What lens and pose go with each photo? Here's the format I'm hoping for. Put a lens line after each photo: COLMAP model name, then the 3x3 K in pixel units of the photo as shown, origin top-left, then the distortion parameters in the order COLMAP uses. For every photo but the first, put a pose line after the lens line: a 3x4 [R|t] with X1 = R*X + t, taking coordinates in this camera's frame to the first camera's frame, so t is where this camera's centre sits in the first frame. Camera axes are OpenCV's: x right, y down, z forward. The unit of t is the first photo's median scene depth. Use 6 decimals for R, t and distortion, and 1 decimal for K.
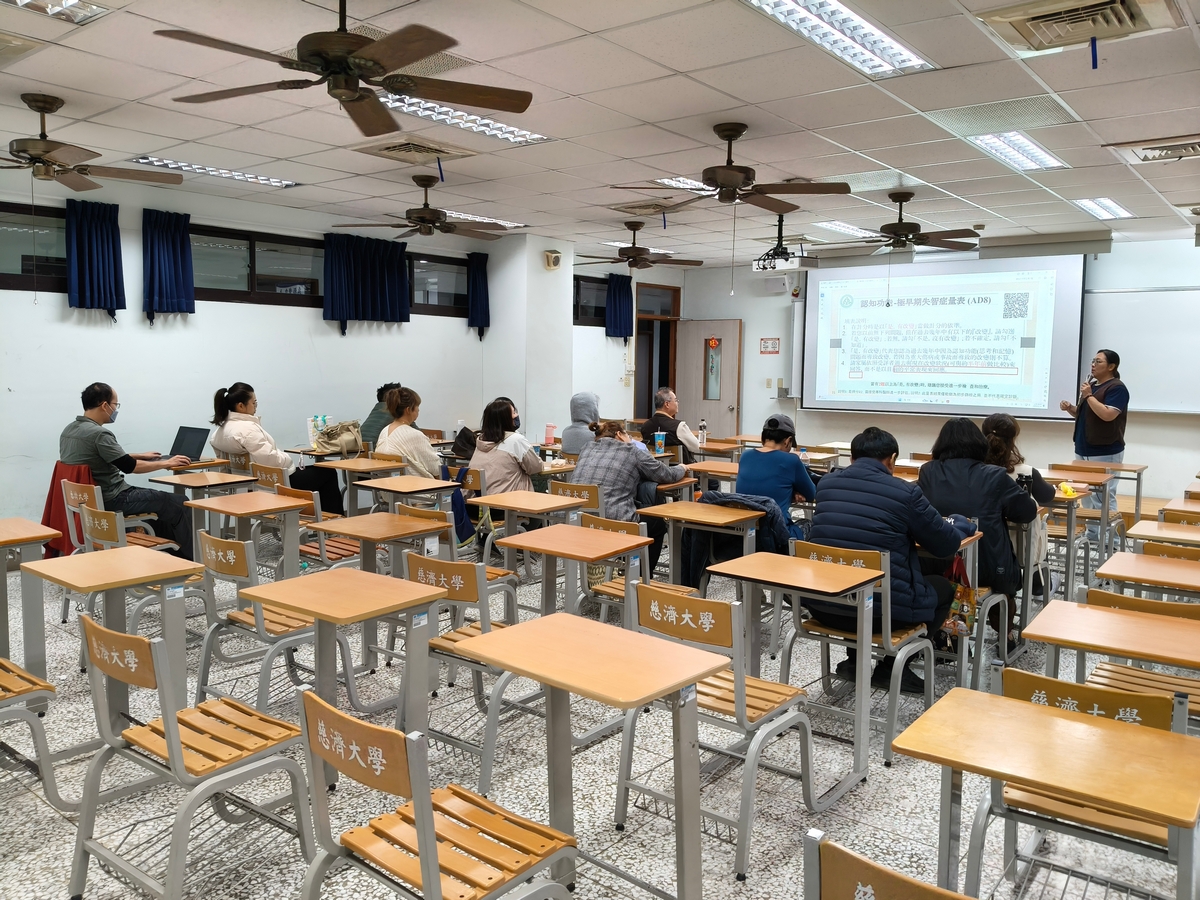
lens RADIAL K [[910.9, 0, 588.9], [0, 910.9, 440.1], [0, 0, 1]] dist [0.030363, -0.084346]
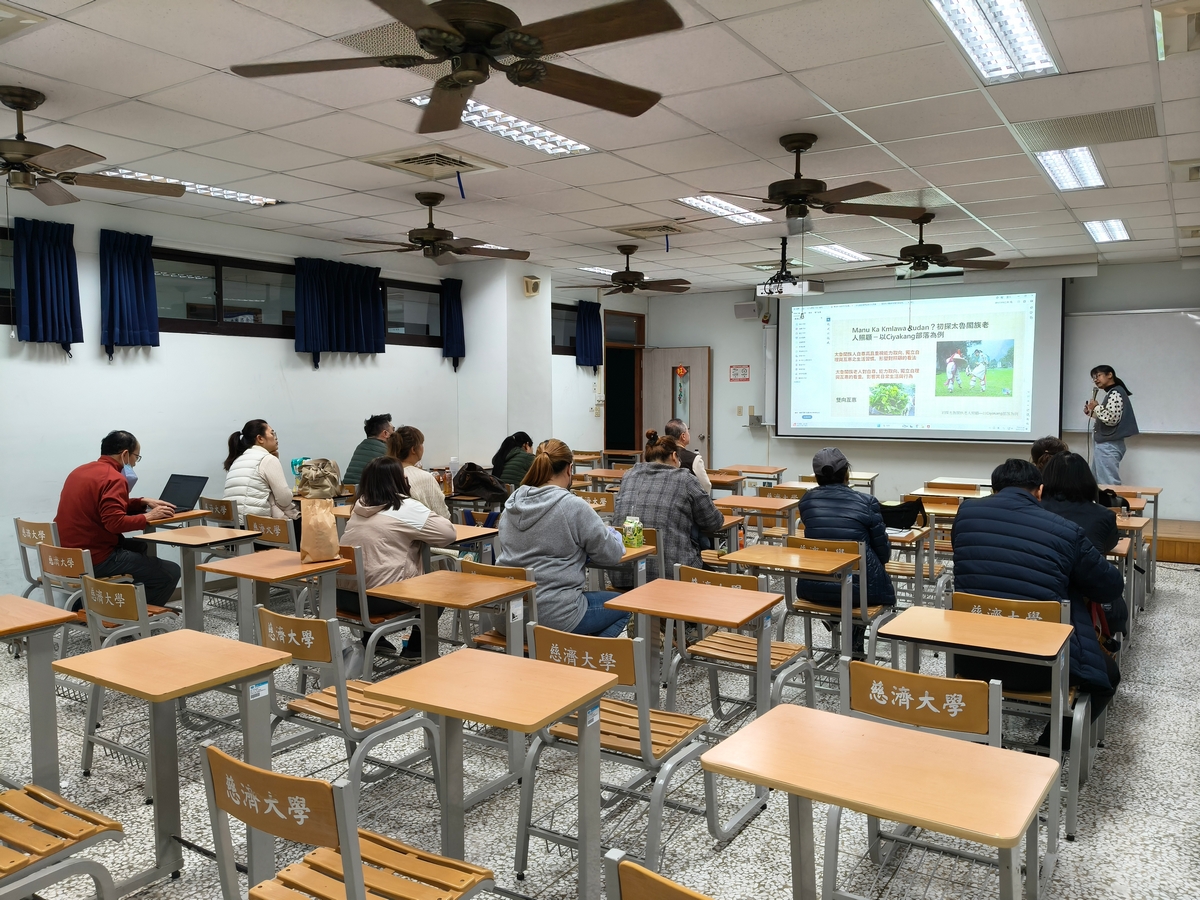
lens RADIAL K [[910.9, 0, 587.7], [0, 910.9, 452.9], [0, 0, 1]] dist [0.030363, -0.084346]
pose [[0.994593, -0.023304, 0.101201, -0.102253], [0.025061, 0.999556, -0.016127, -0.009491], [-0.100780, 0.018576, 0.994735, 0.069744]]
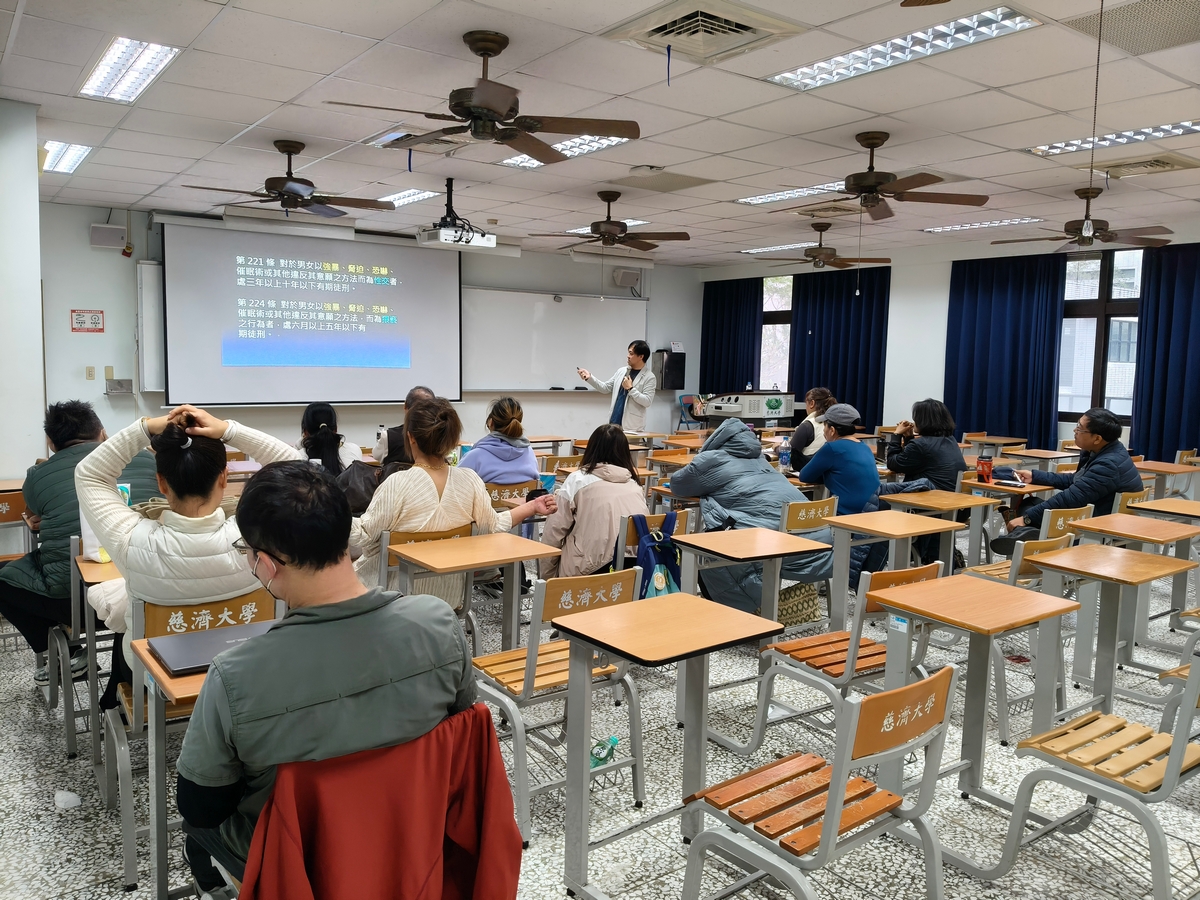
lens RADIAL K [[910.9, 0, 612.4], [0, 910.9, 452.1], [0, 0, 1]] dist [0.030363, -0.084346]
pose [[0.232922, -0.106568, 0.966639, -0.628827], [0.065024, 0.993460, 0.093857, -0.064935], [-0.970319, 0.040993, 0.238328, 0.682891]]
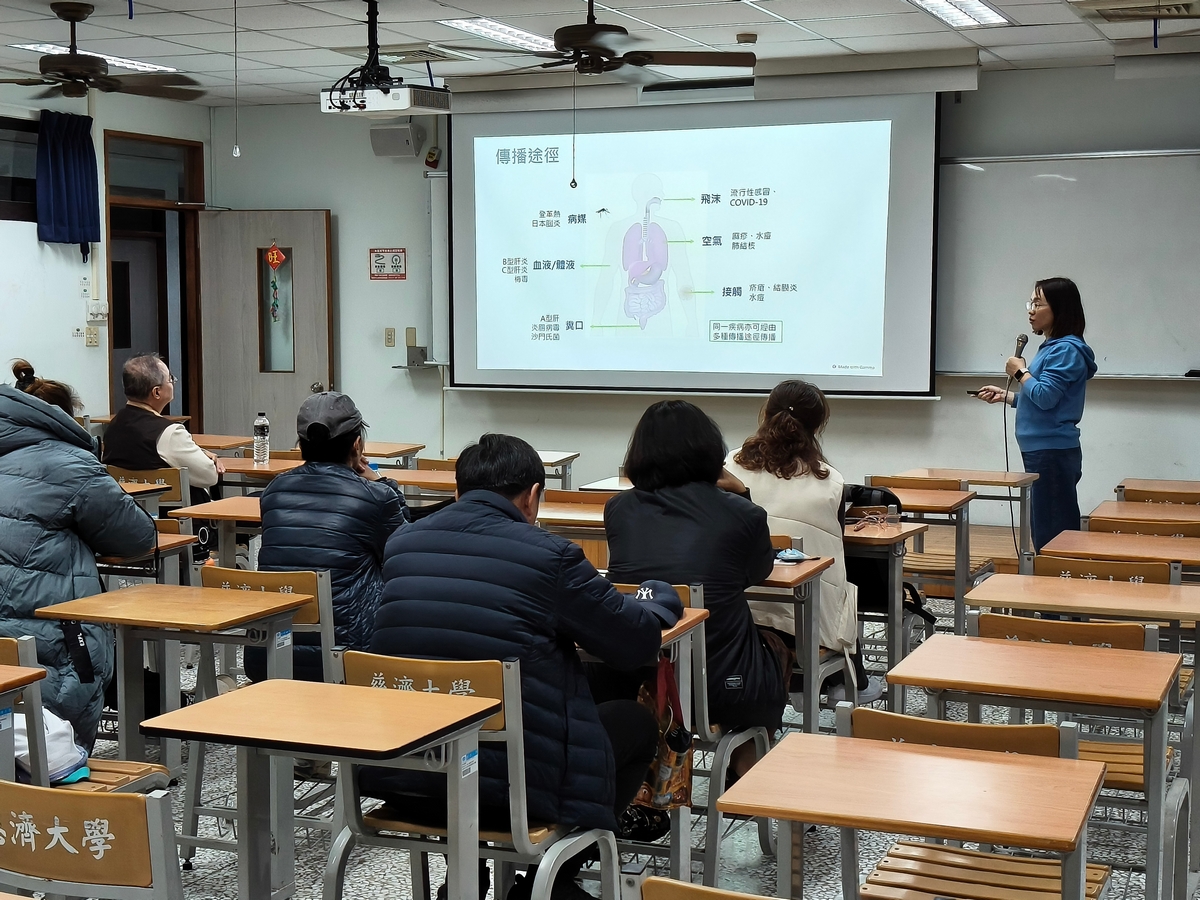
lens RADIAL K [[1815.6, 0, 595.1], [0, 1815.6, 443.8], [0, 0, 1]] dist [0.133962, 0.000000]
pose [[0.961364, -0.031998, 0.273413, 0.046094], [0.033377, 0.999443, -0.000394, 0.000897], [-0.273248, 0.009505, 0.961897, 0.000642]]
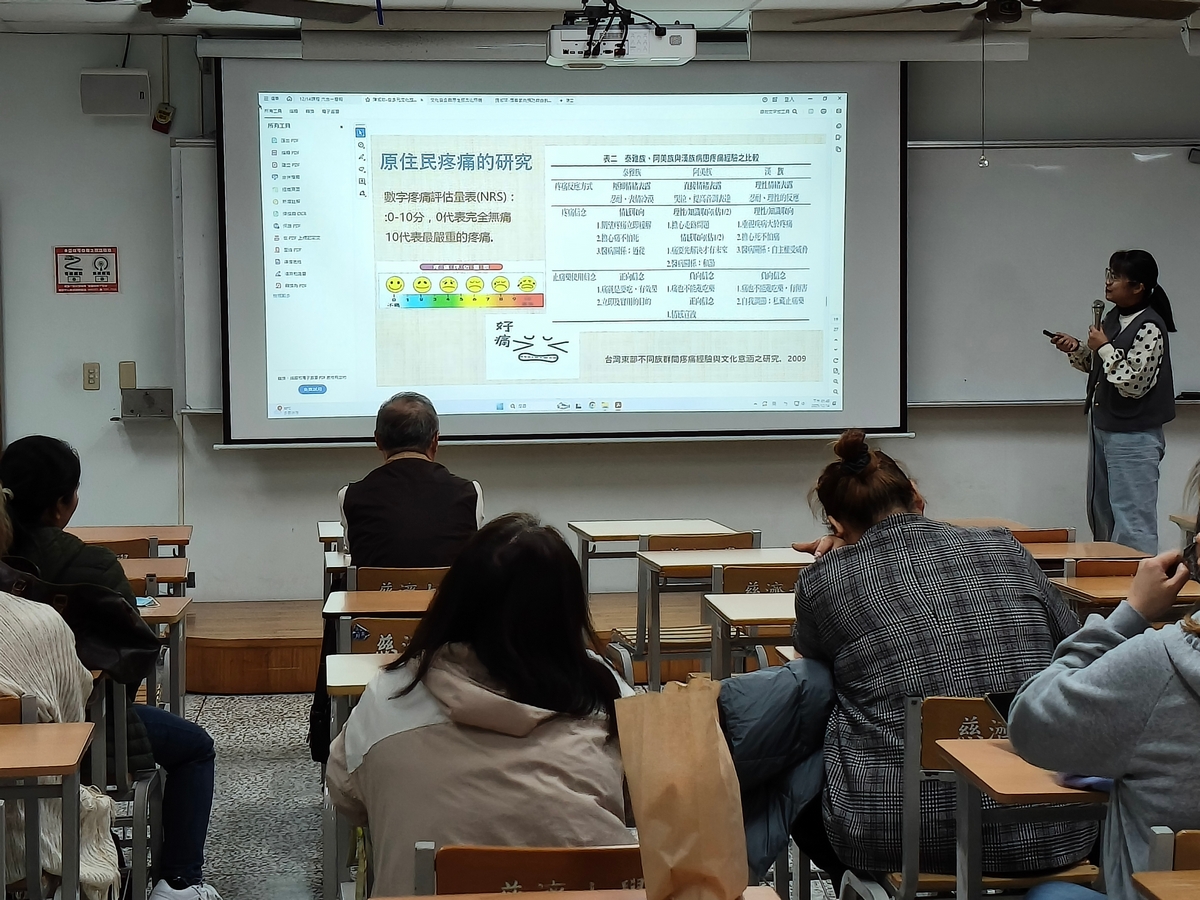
lens RADIAL K [[2356.2, 0, 596.2], [0, 2356.2, 445.0], [0, 0, 1]] dist [0.209263, 0.000000]
pose [[0.697975, -0.056914, 0.713856, -0.491384], [0.078580, 0.996904, 0.002649, -0.037571], [-0.711797, 0.054246, 0.700287, 0.364442]]
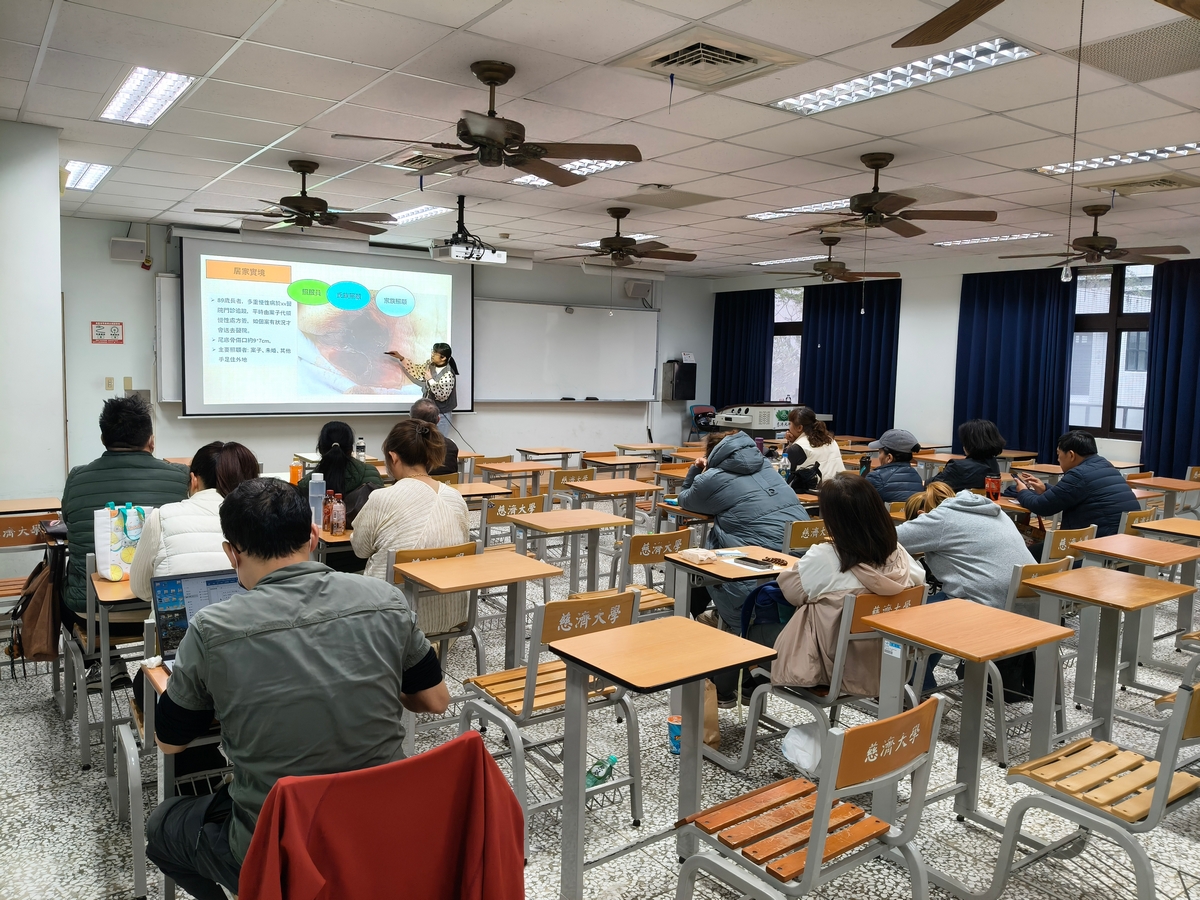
lens RADIAL K [[910.9, 0, 607.3], [0, 910.9, 449.3], [0, 0, 1]] dist [0.030363, -0.084346]
pose [[0.253846, -0.096821, 0.962387, -0.634406], [0.061593, 0.994576, 0.083813, -0.073818], [-0.965282, 0.038000, 0.258432, 0.674347]]
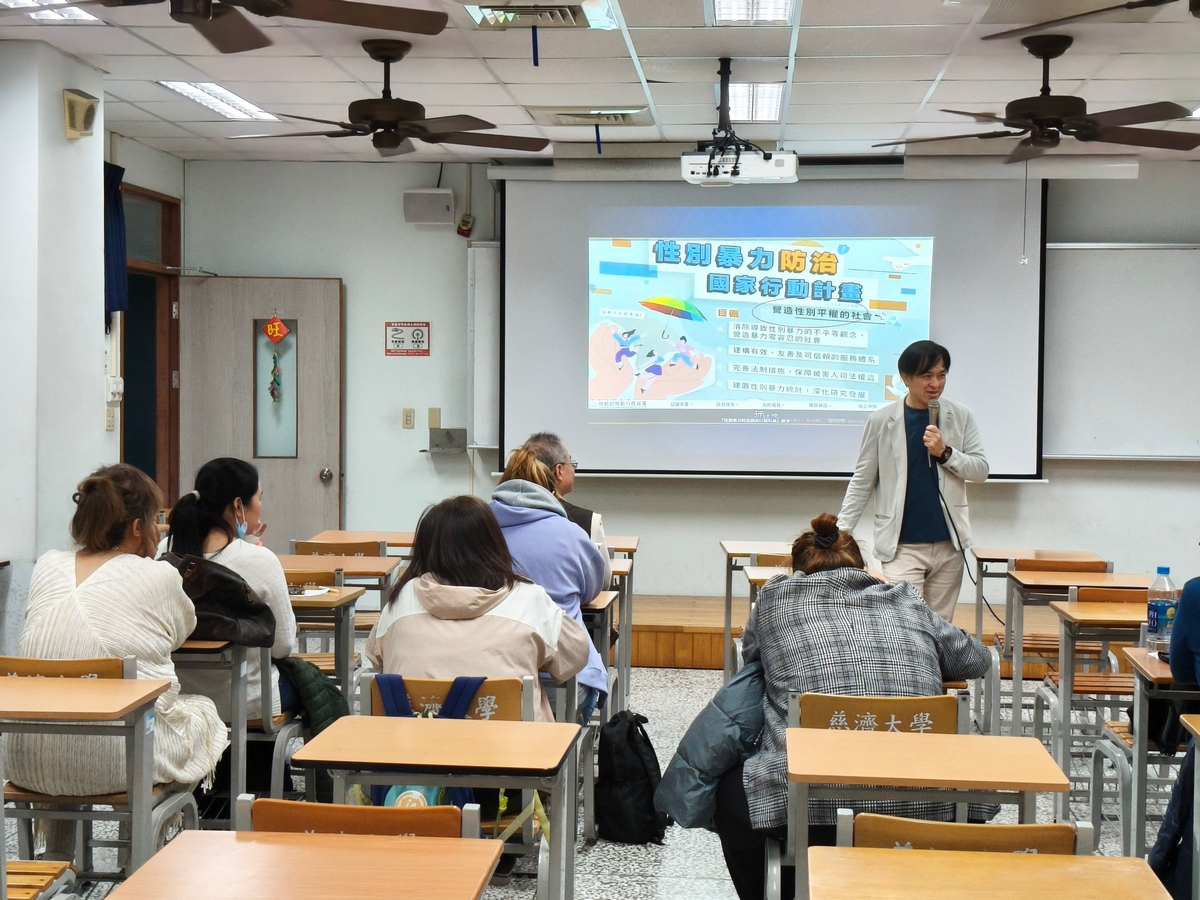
lens RADIAL K [[1815.6, 0, 599.6], [0, 1815.6, 441.5], [0, 0, 1]] dist [0.133962, 0.000000]
pose [[0.821584, -0.023541, 0.569600, -0.386055], [0.048667, 0.998396, -0.028933, -0.030964], [-0.568006, 0.051492, 0.821412, 0.297354]]
